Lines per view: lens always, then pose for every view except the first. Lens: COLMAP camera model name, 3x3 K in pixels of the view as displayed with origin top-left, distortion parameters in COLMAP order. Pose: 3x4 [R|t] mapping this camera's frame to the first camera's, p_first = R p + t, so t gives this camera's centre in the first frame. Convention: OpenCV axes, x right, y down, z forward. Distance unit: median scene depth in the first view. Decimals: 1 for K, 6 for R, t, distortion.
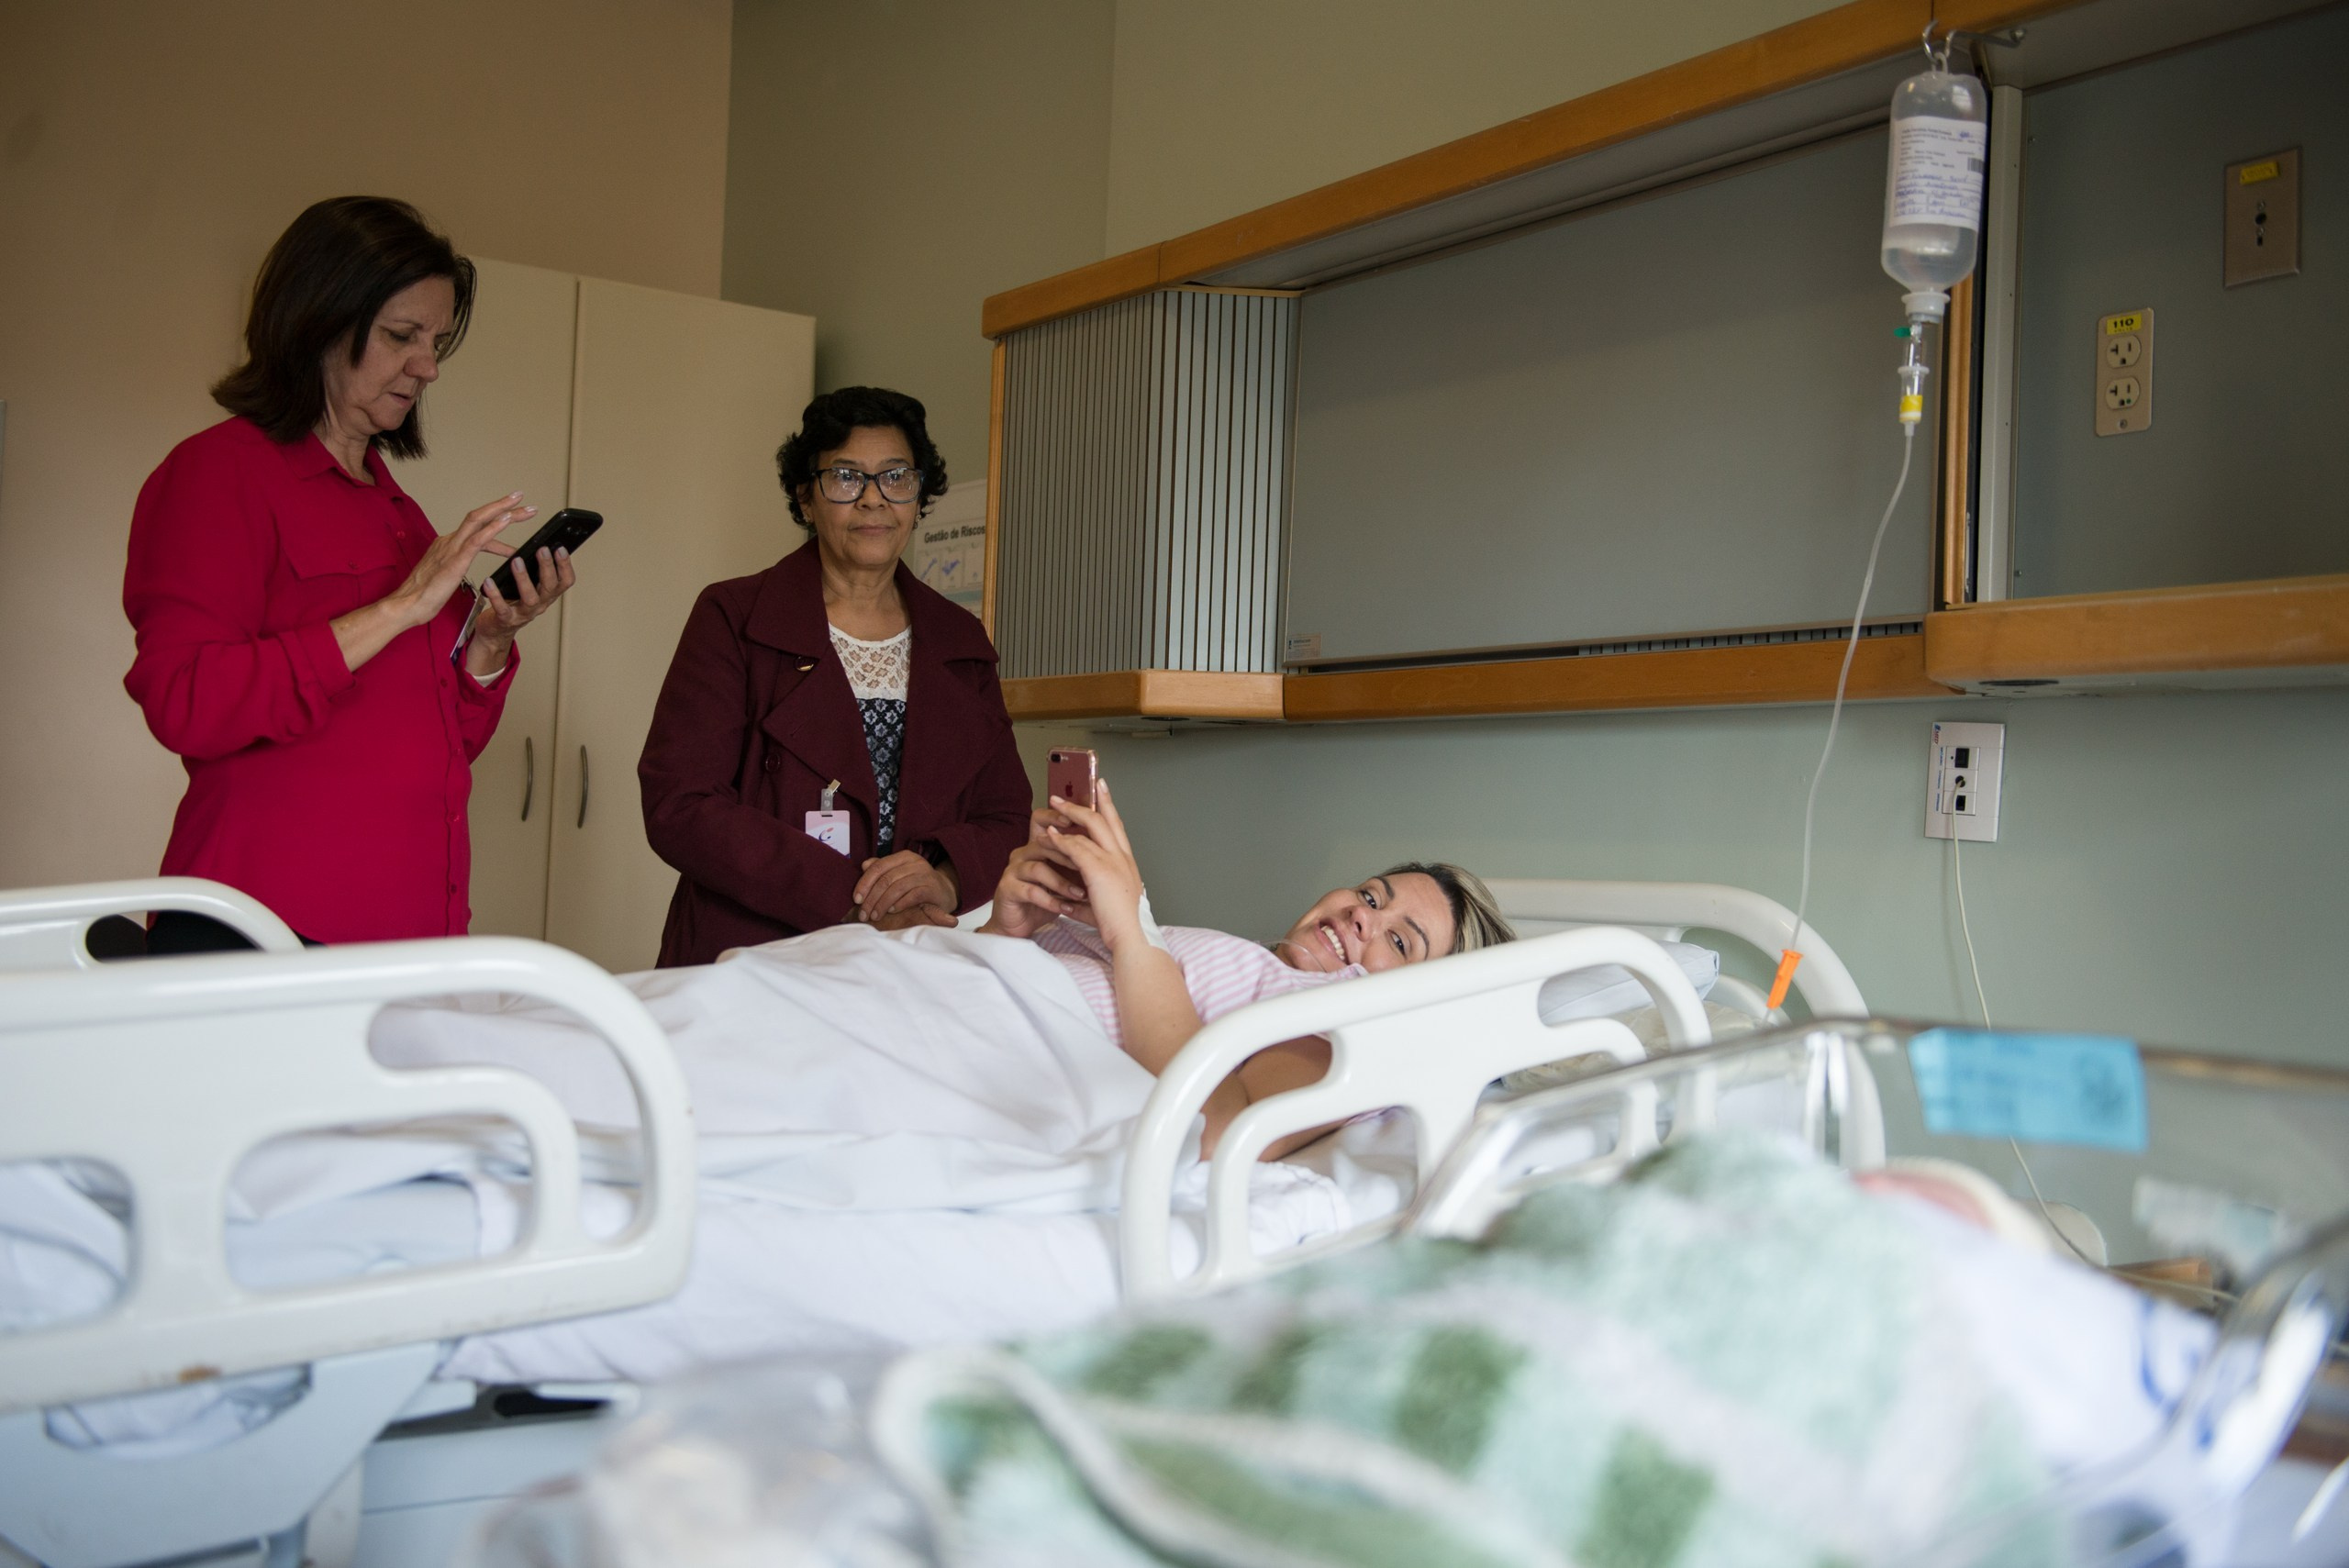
lens RADIAL K [[2286.5, 0, 1182.2], [0, 2286.5, 771.9], [0, 0, 1]] dist [0.042344, 0.000000]
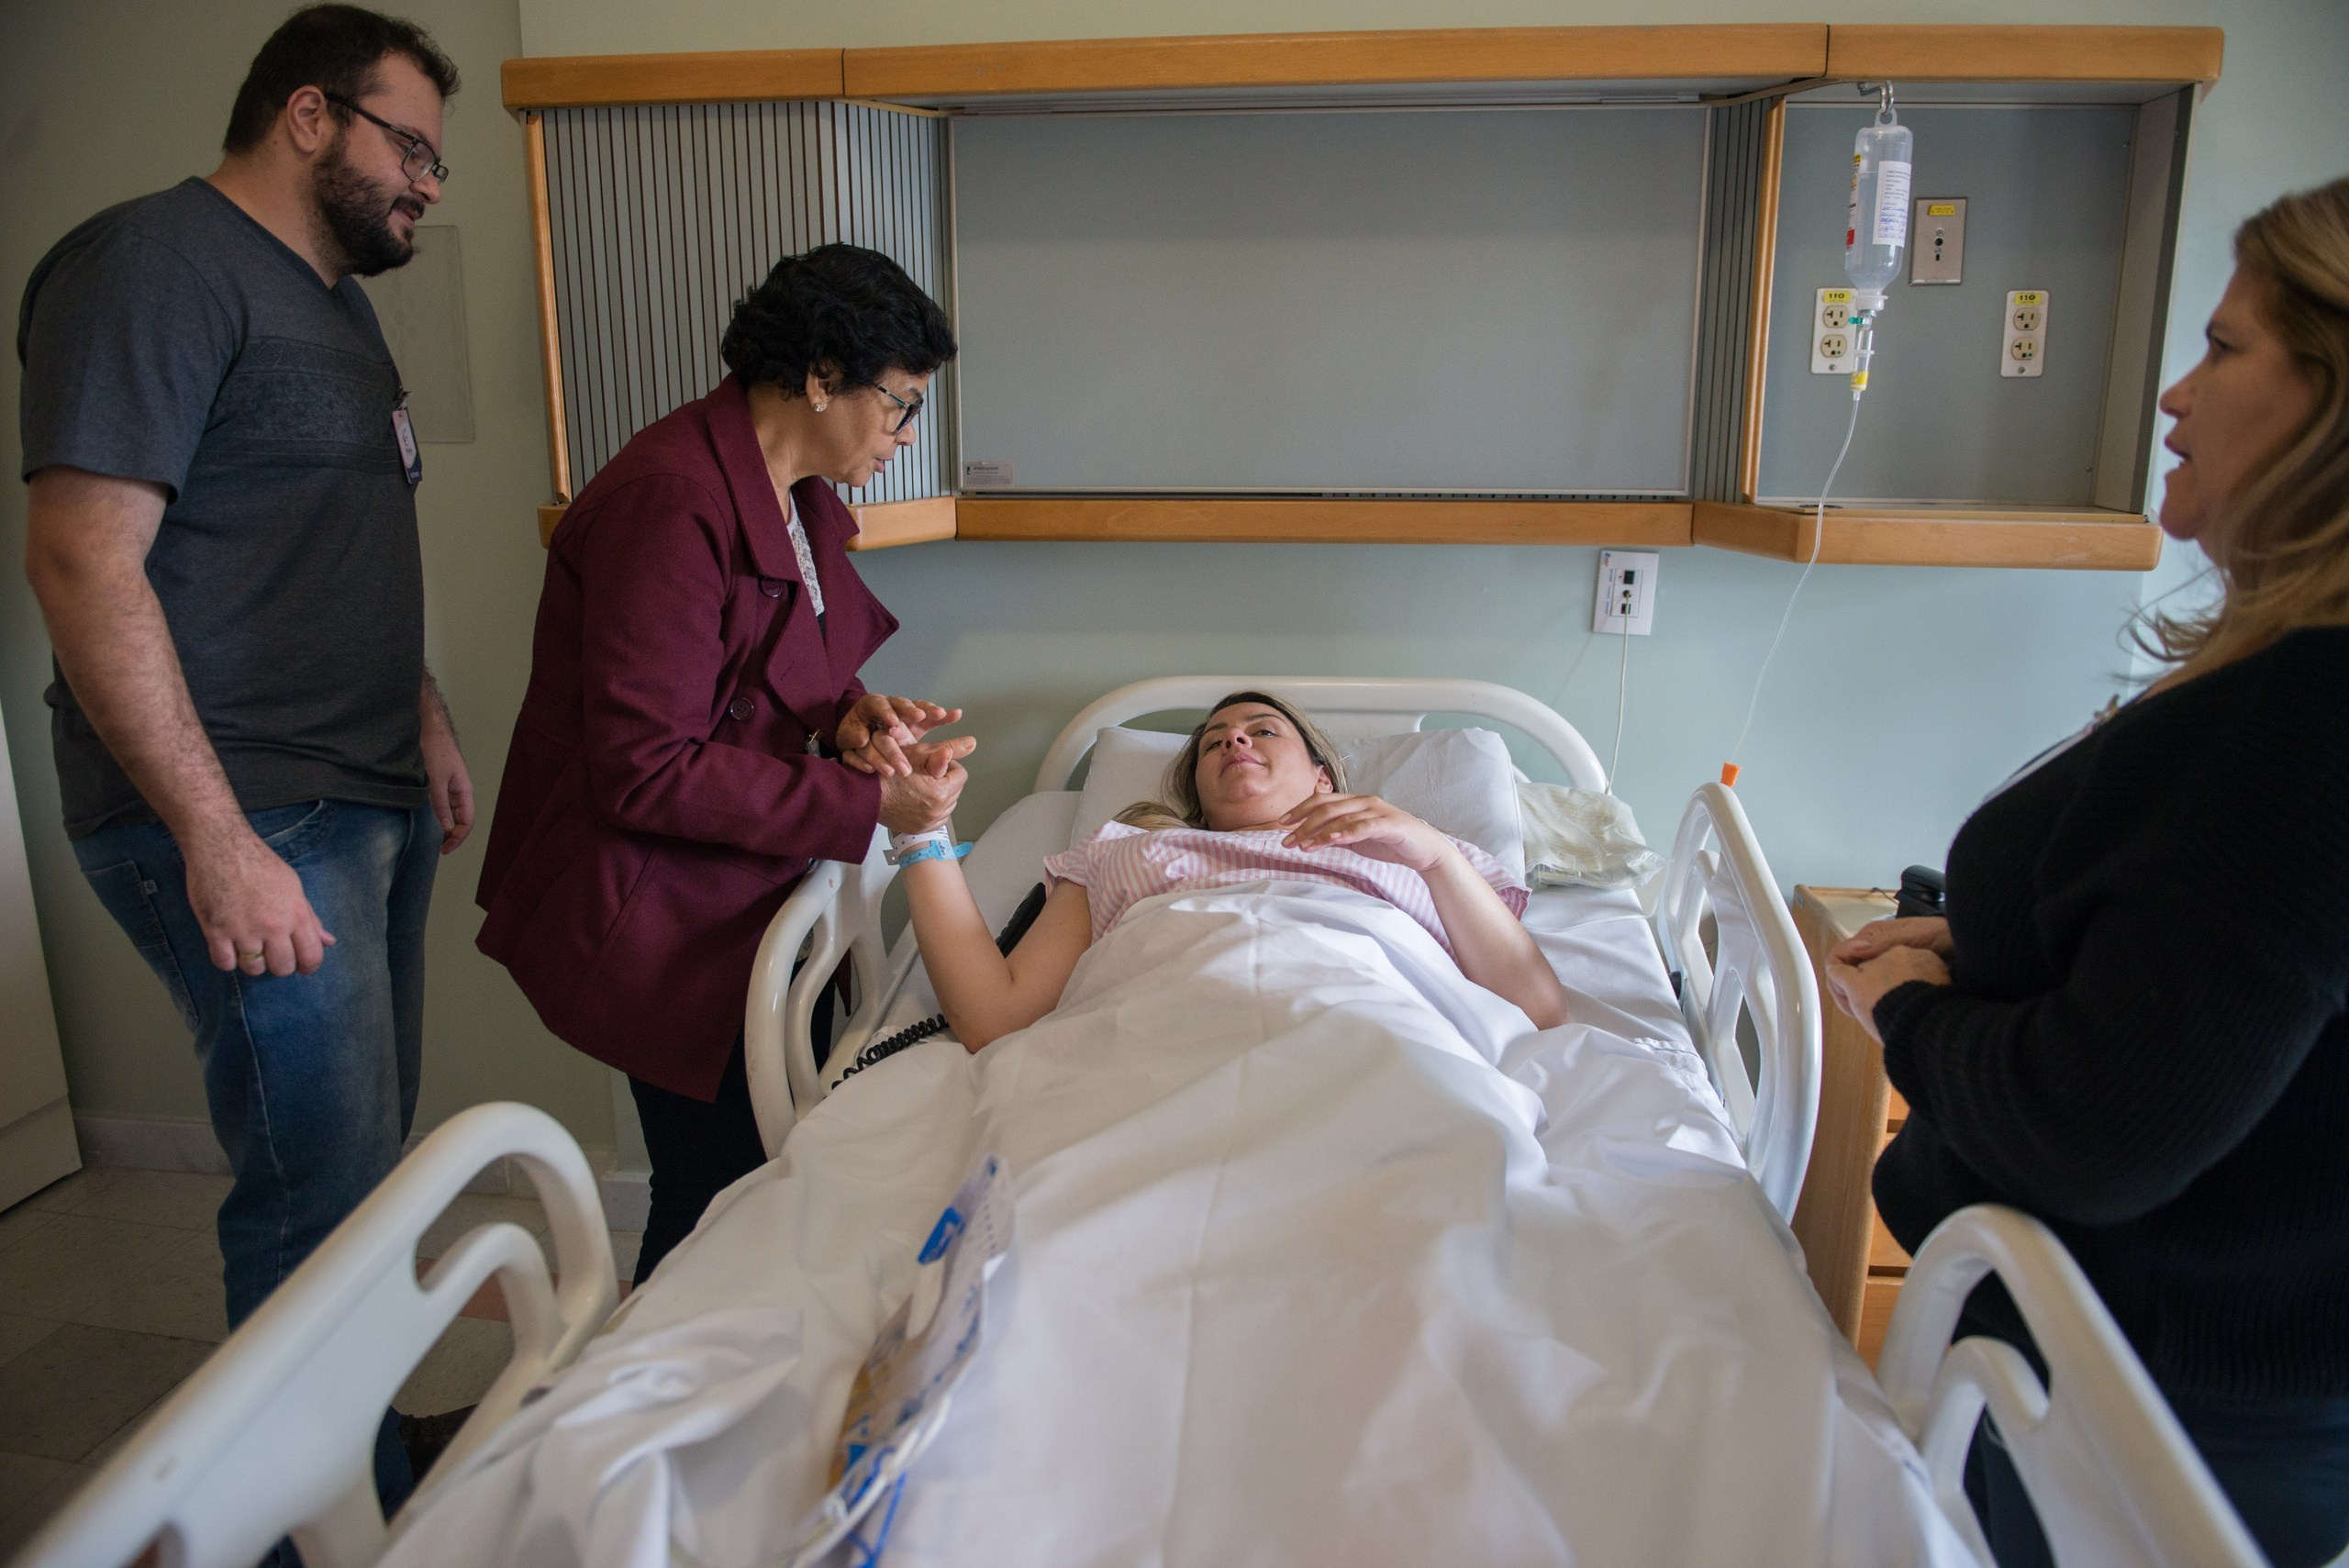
lens RADIAL K [[1609.8, 0, 1183.6], [0, 1609.8, 779.6], [0, 0, 1]] dist [-0.041838, -0.007237]
pose [[0.670858, -0.214167, 0.709987, -0.666560], [0.000542, 0.957532, 0.288326, -0.199158], [-0.741586, -0.193041, 0.642484, 0.624285]]
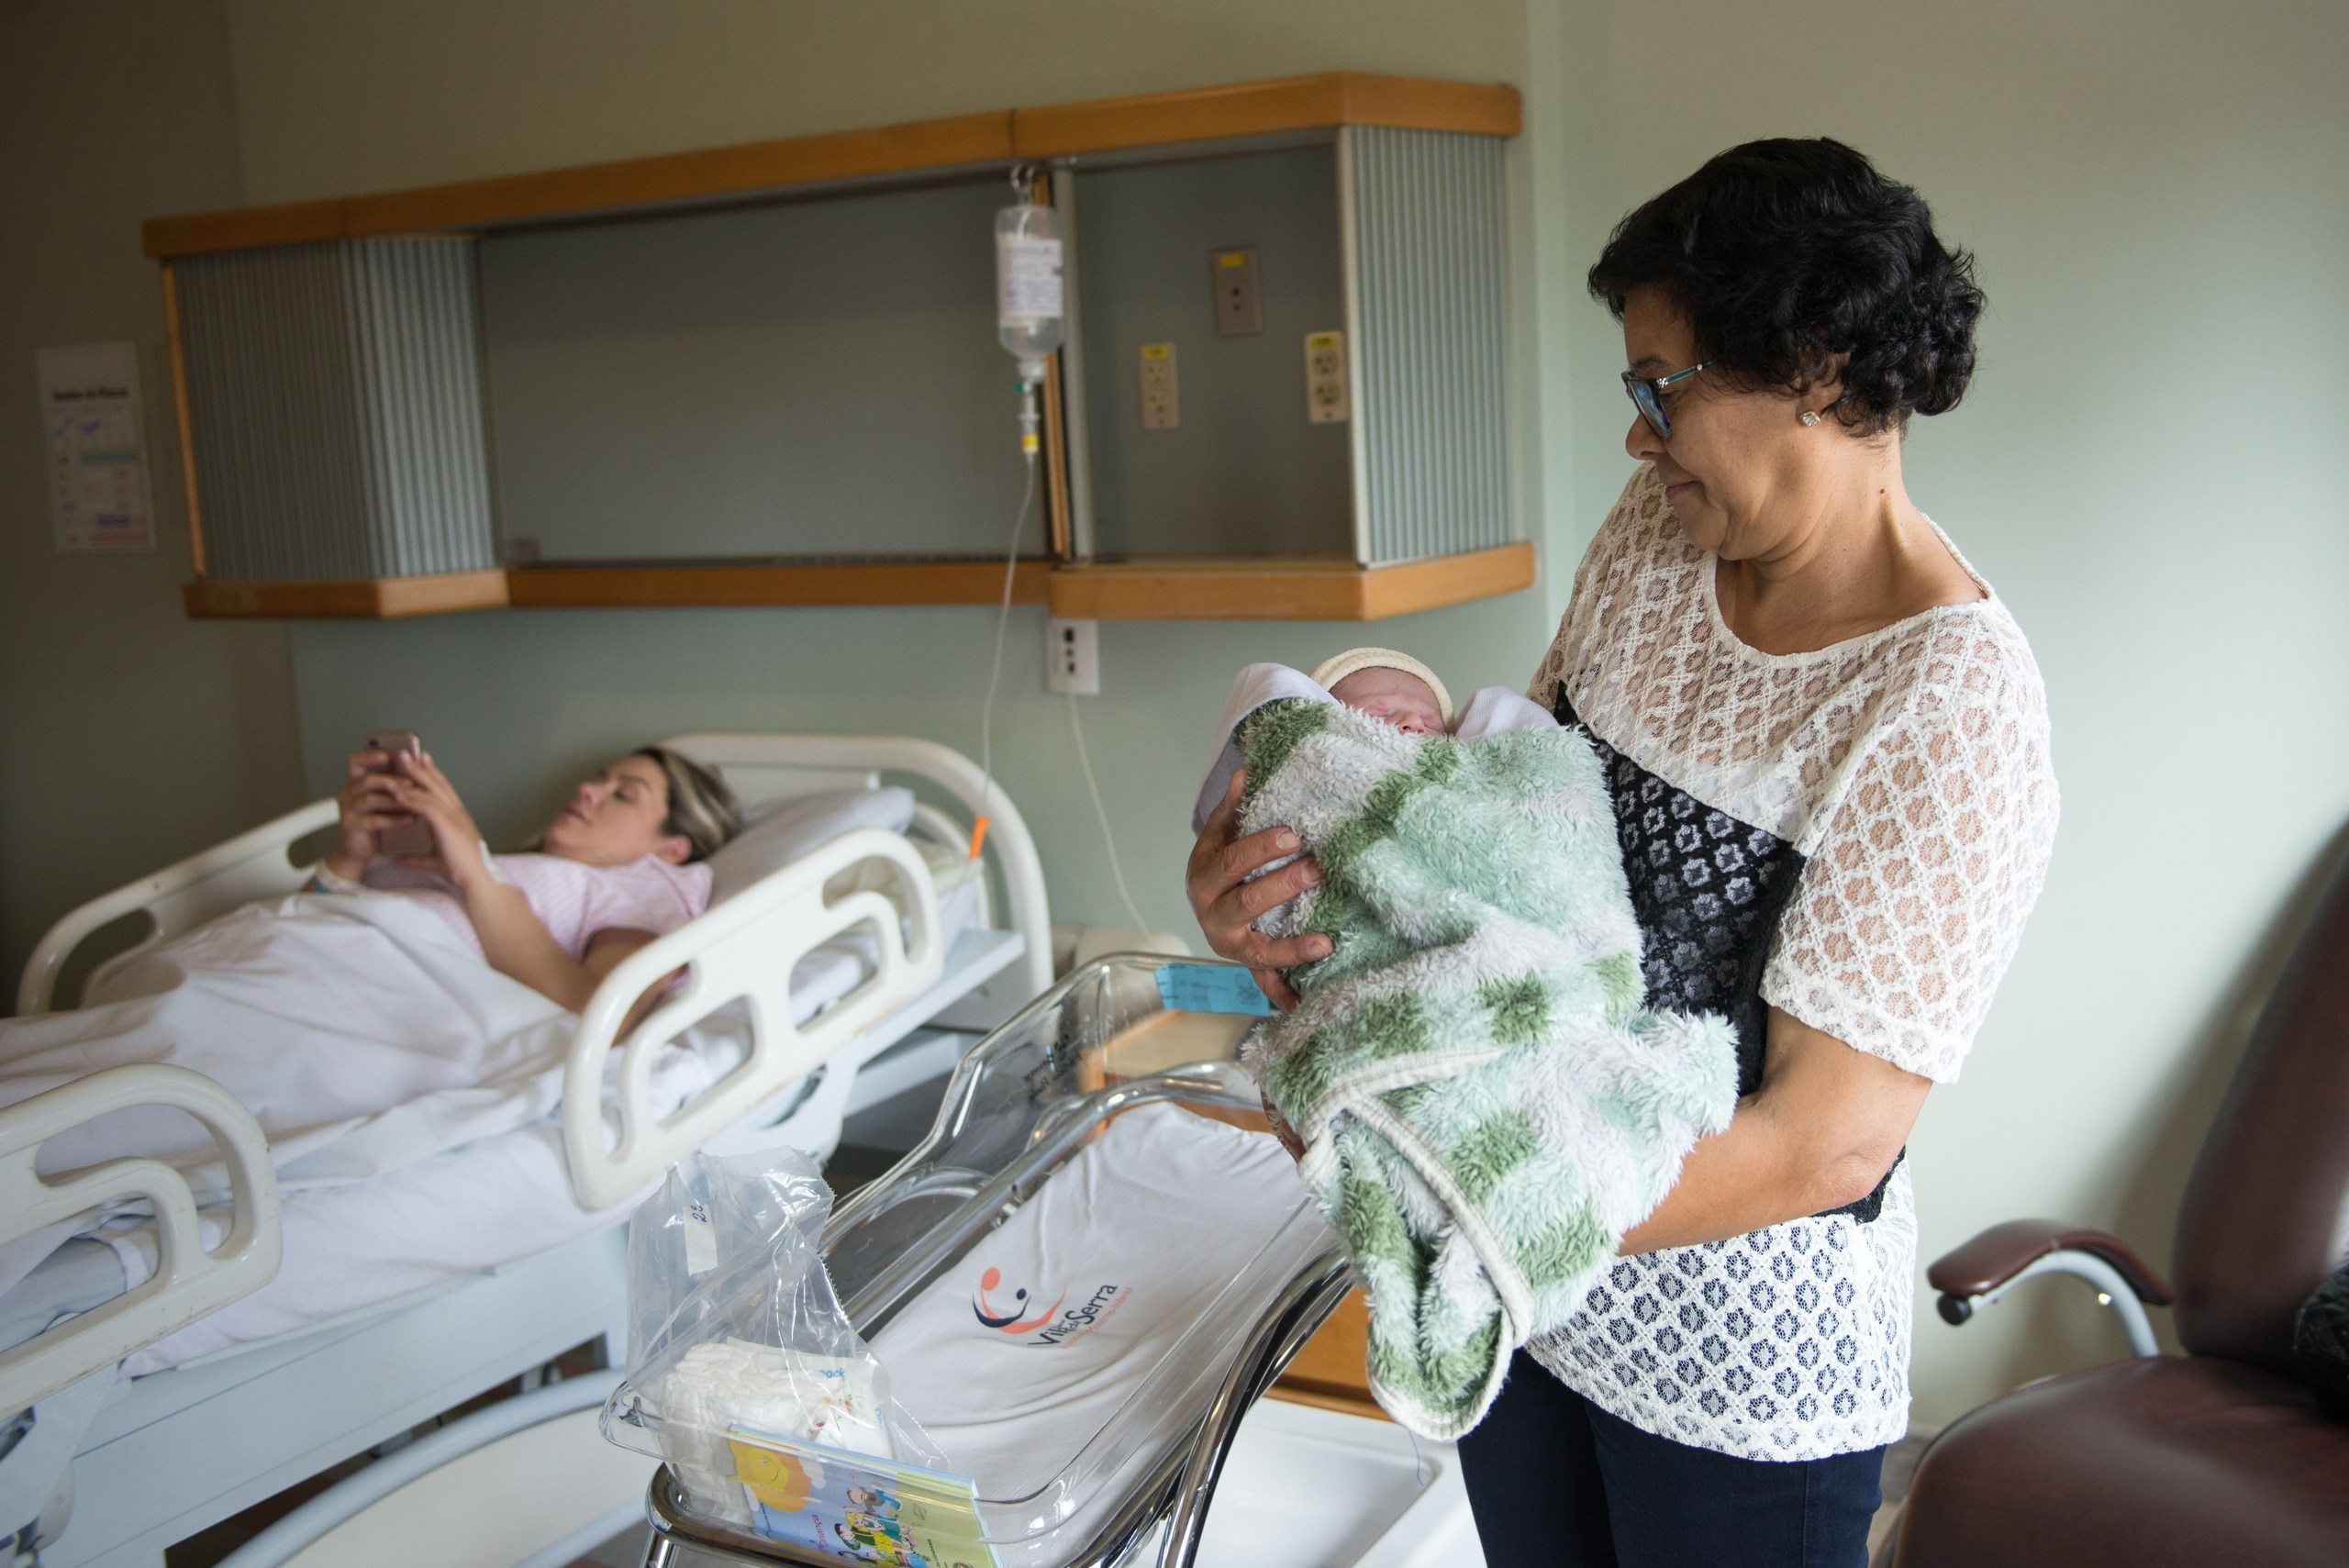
lens RADIAL K [[2204.4, 0, 1309.4], [0, 2204.4, 722.3], [0, 0, 1]] dist [0.007488, 0.000000]
pose [[0.884930, -0.142295, 0.443453, -0.157165], [0.064279, 0.980385, 0.186314, -0.226149], [-0.461266, -0.136370, 0.876719, -0.297026]]
